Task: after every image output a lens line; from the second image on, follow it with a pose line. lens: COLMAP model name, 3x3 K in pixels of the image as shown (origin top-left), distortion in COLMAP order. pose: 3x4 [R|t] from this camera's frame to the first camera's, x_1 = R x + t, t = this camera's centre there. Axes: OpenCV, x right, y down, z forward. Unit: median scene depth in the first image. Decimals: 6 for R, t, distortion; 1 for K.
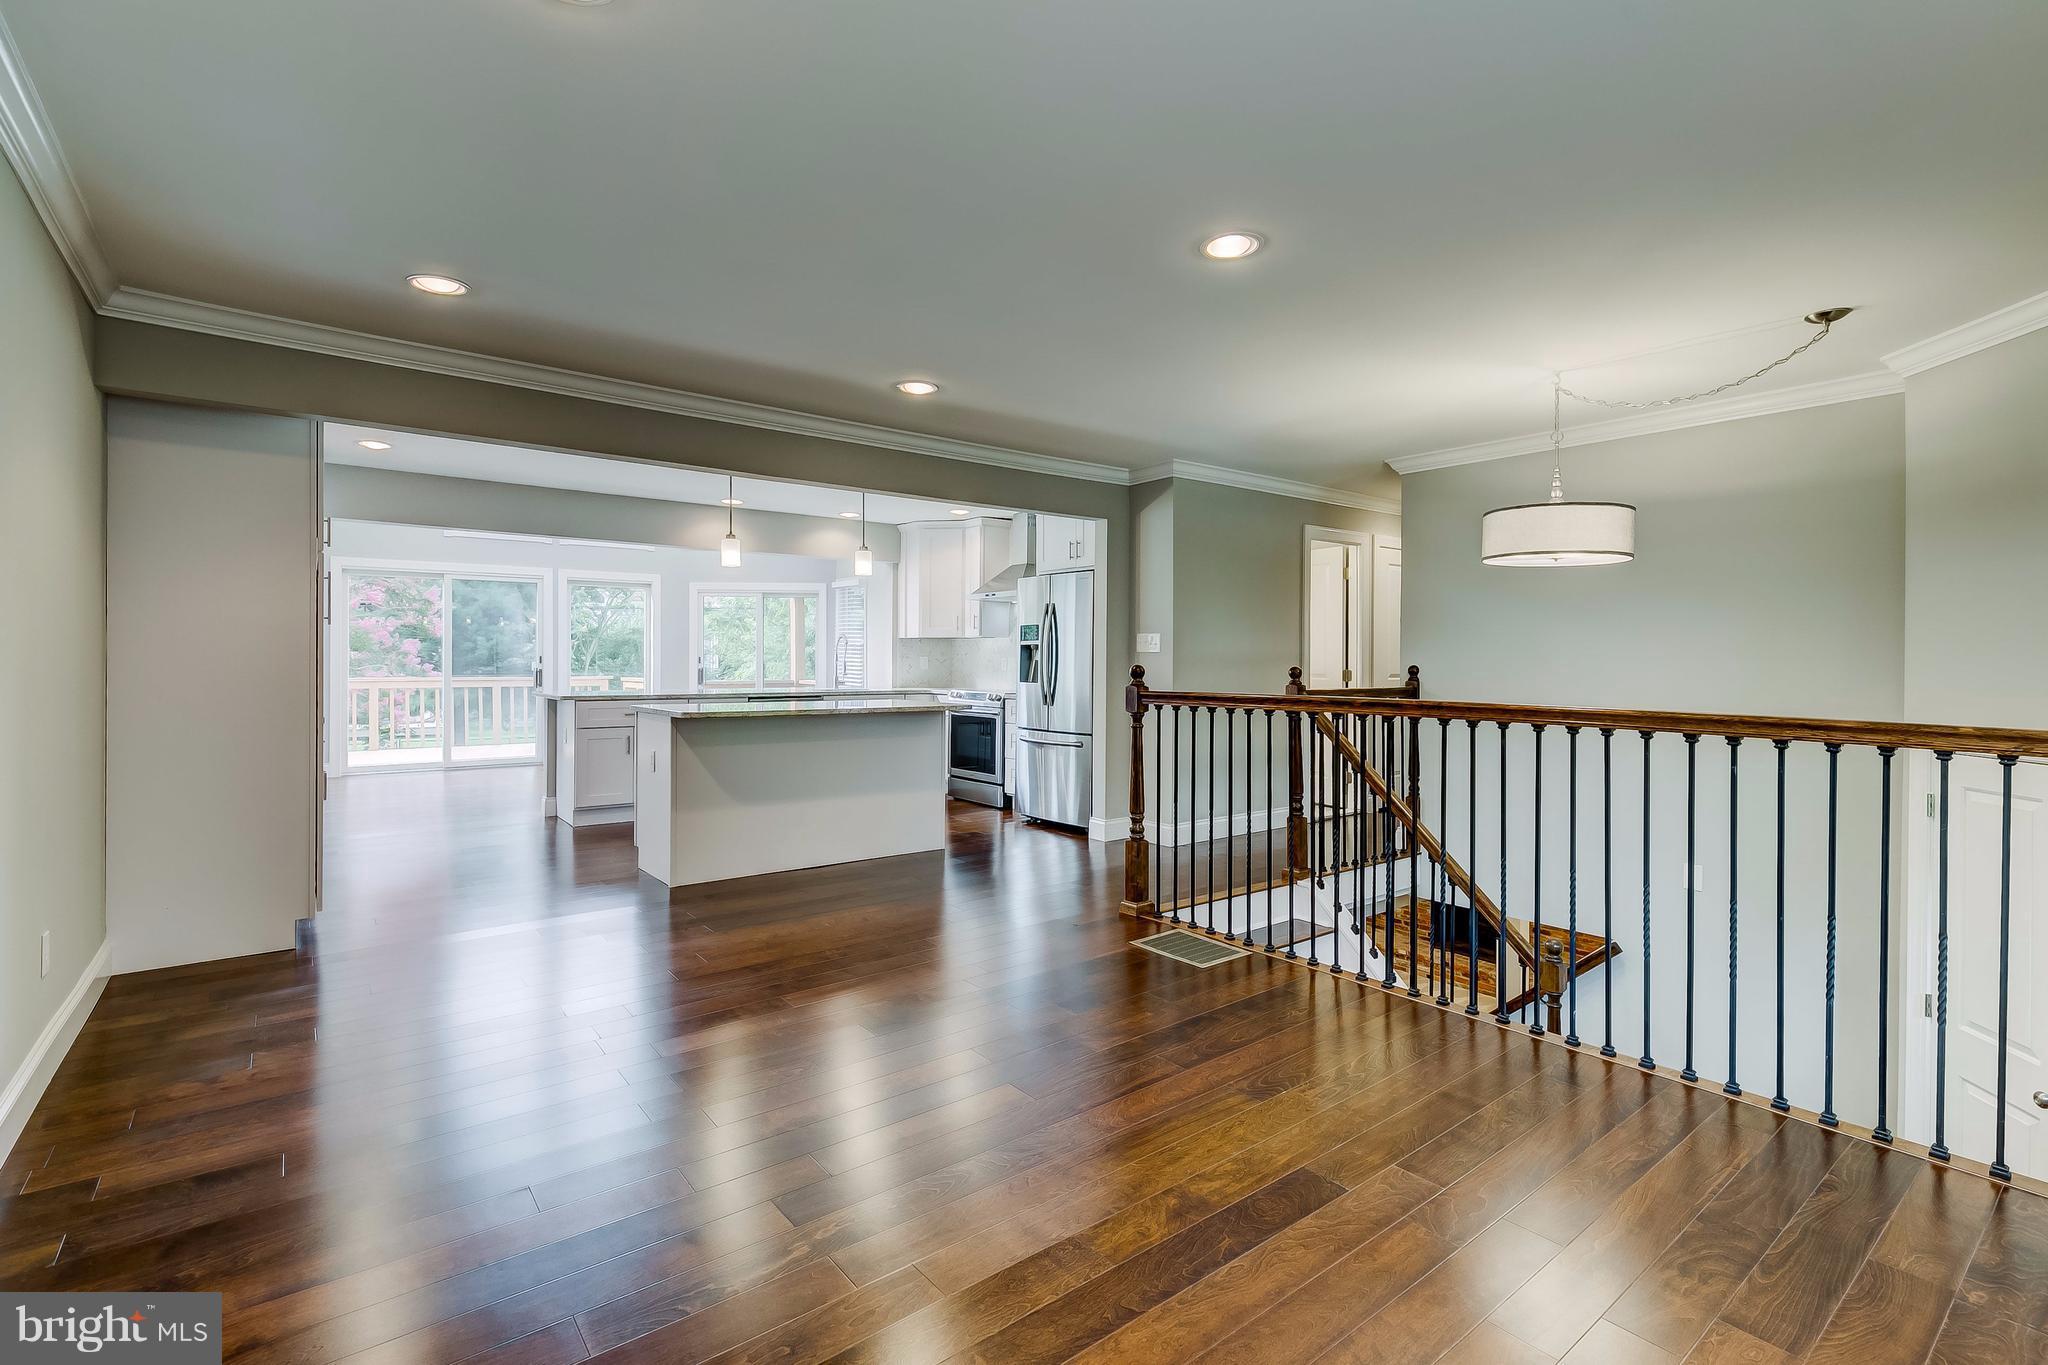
lens RADIAL K [[918.3, 0, 1030.6], [0, 918.3, 657.3], [0, 0, 1]] dist [0.003097, 0.000288]
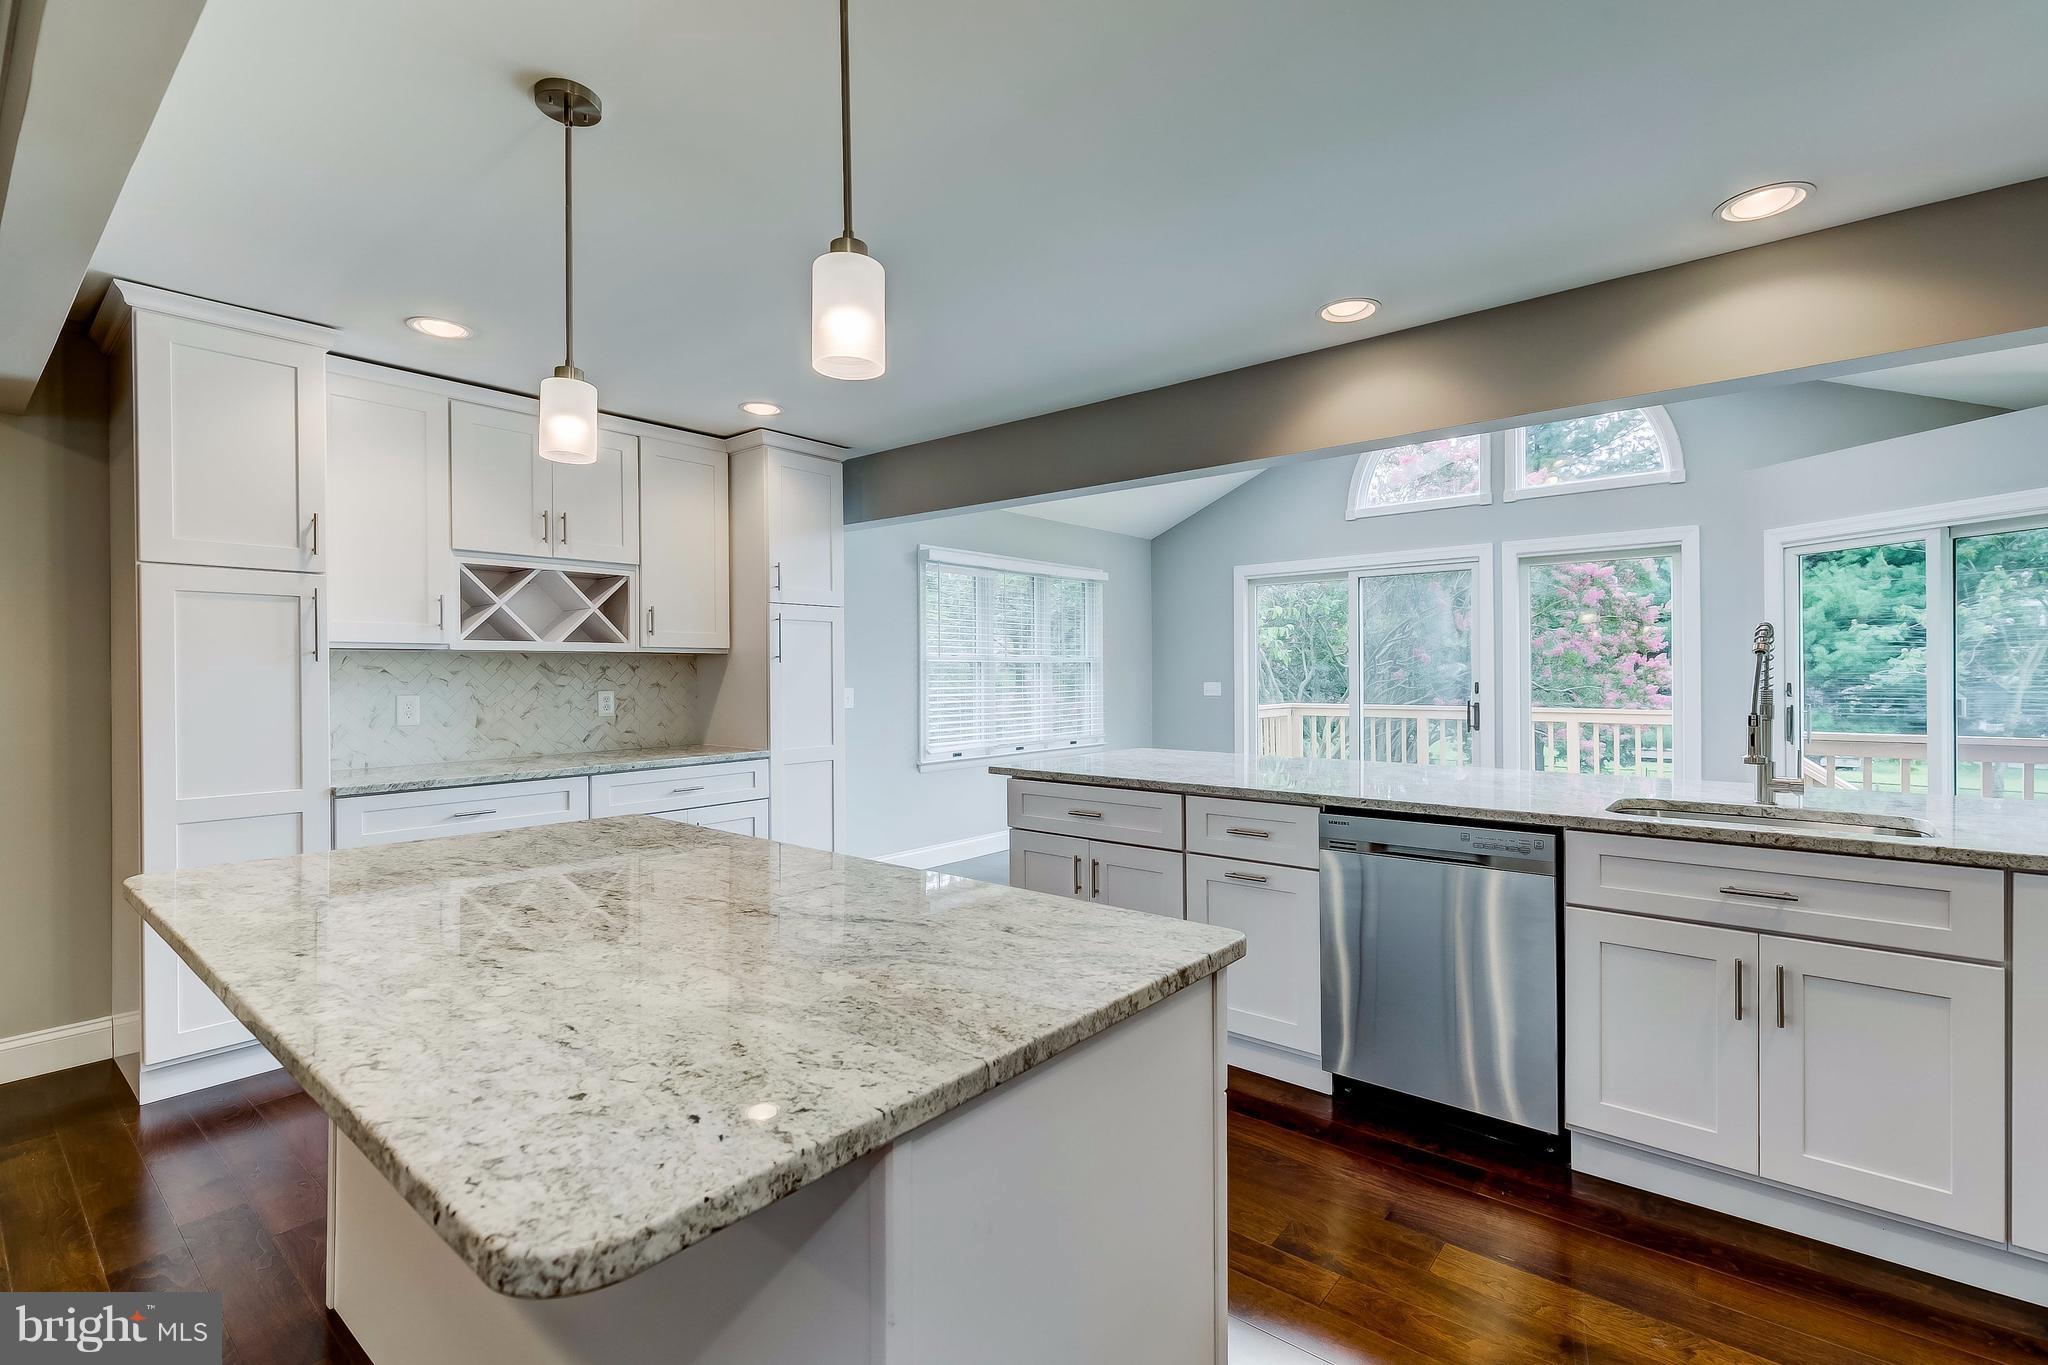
lens RADIAL K [[918.3, 0, 1016.9], [0, 918.3, 681.0], [0, 0, 1]] dist [0.003097, 0.000288]
pose [[0.191931, 0.002725, -0.981405, 0.036272], [0.007010, 0.999967, 0.004148, -0.007696], [0.981383, -0.007676, 0.191905, 0.614281]]
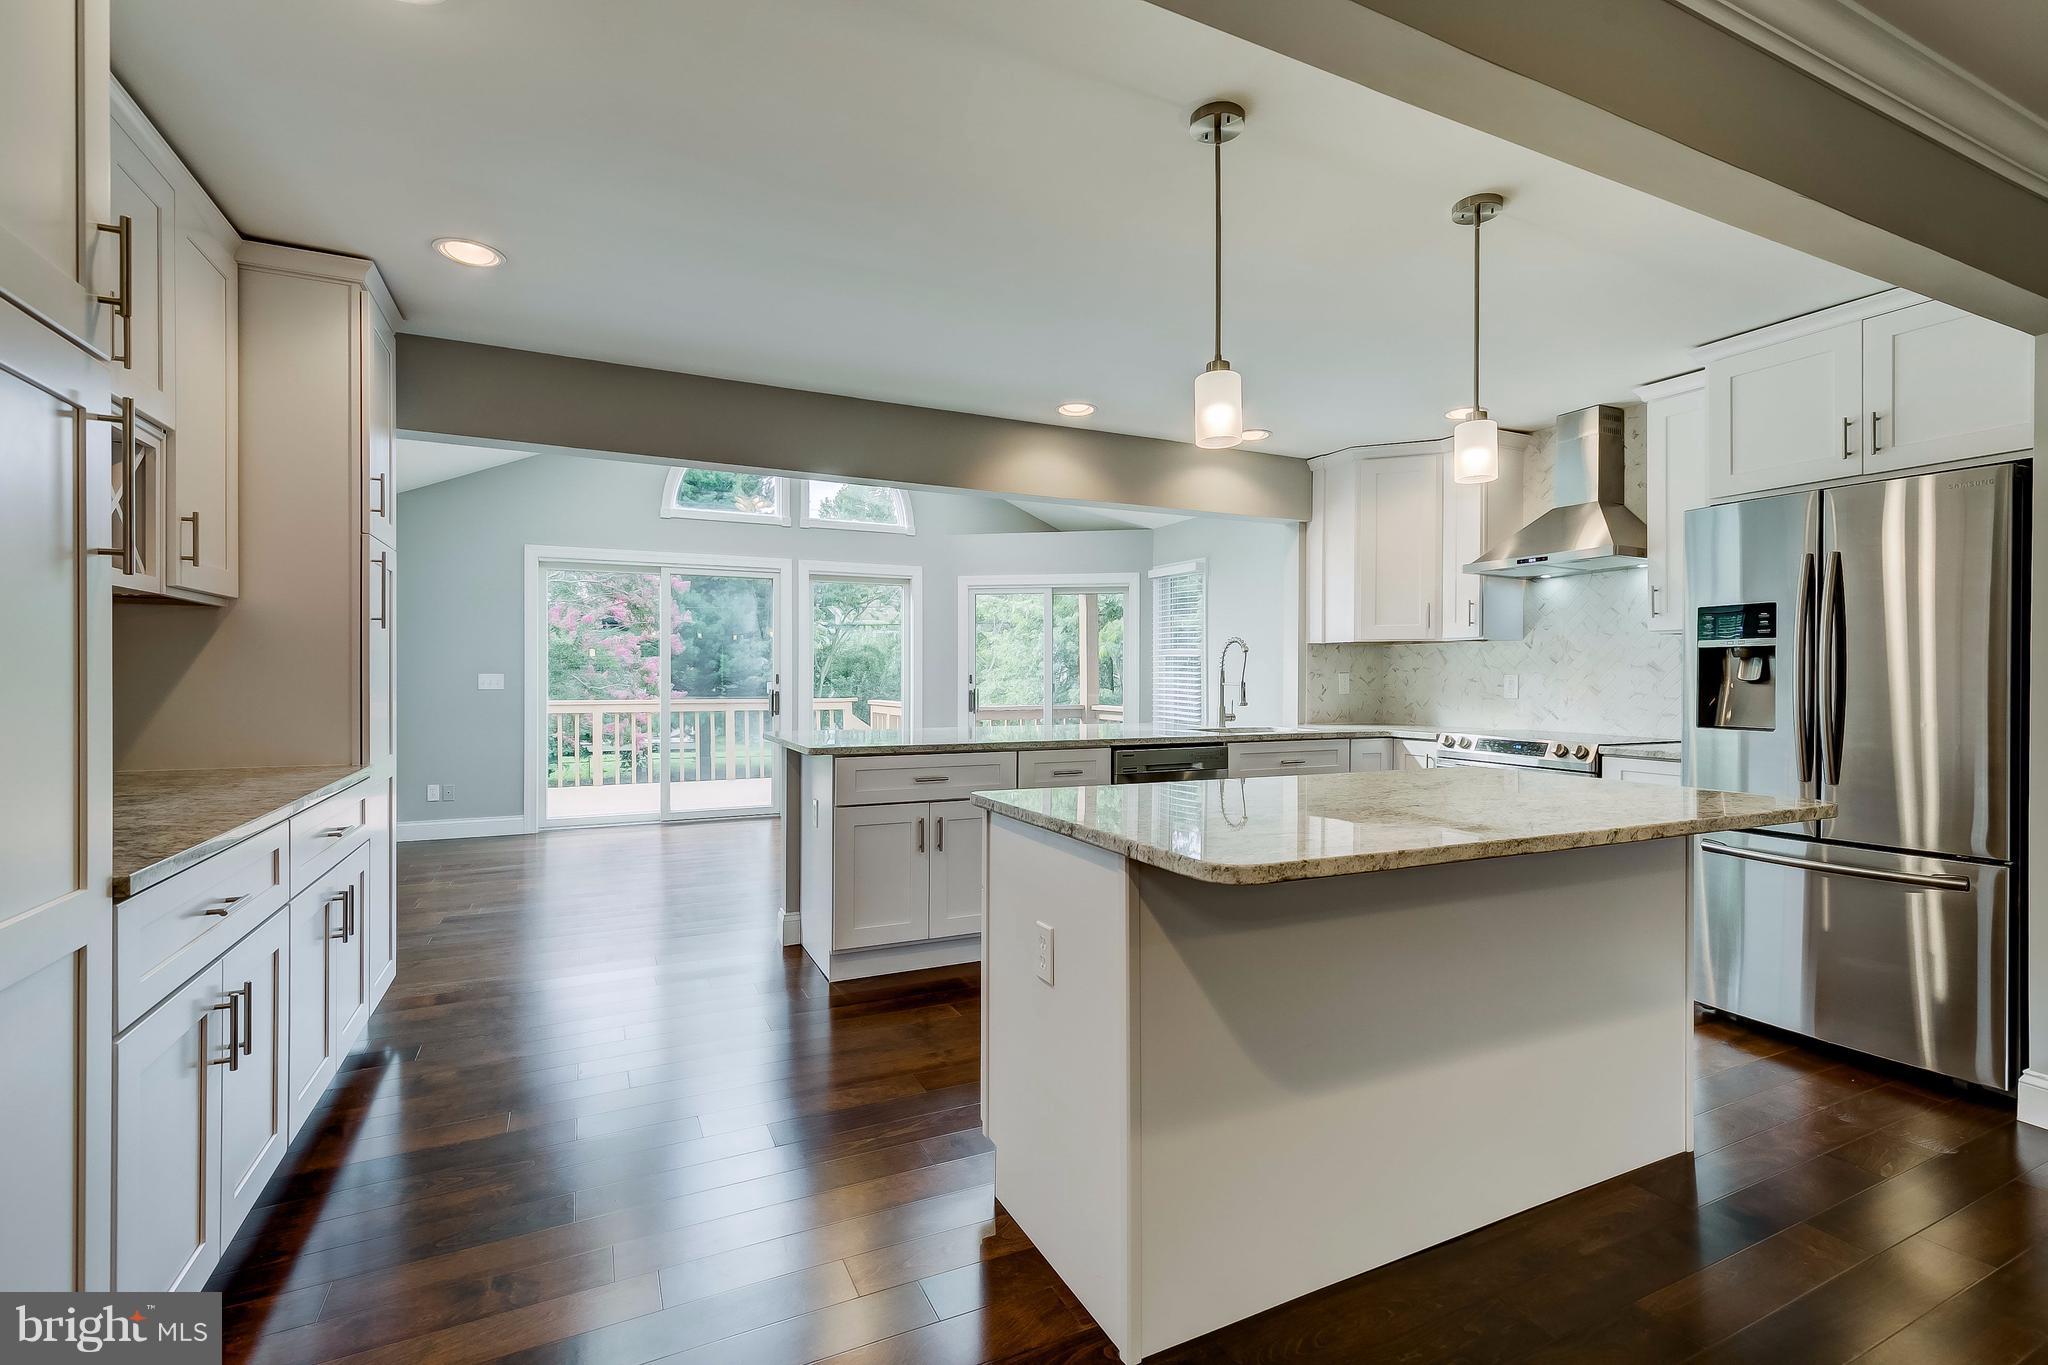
lens RADIAL K [[918.3, 0, 1033.6], [0, 918.3, 673.7], [0, 0, 1]] dist [0.003097, 0.000288]
pose [[0.976096, -0.002174, -0.217331, -0.174252], [0.001929, 0.999997, -0.001340, -0.000158], [0.217333, 0.000889, 0.976097, 0.329741]]
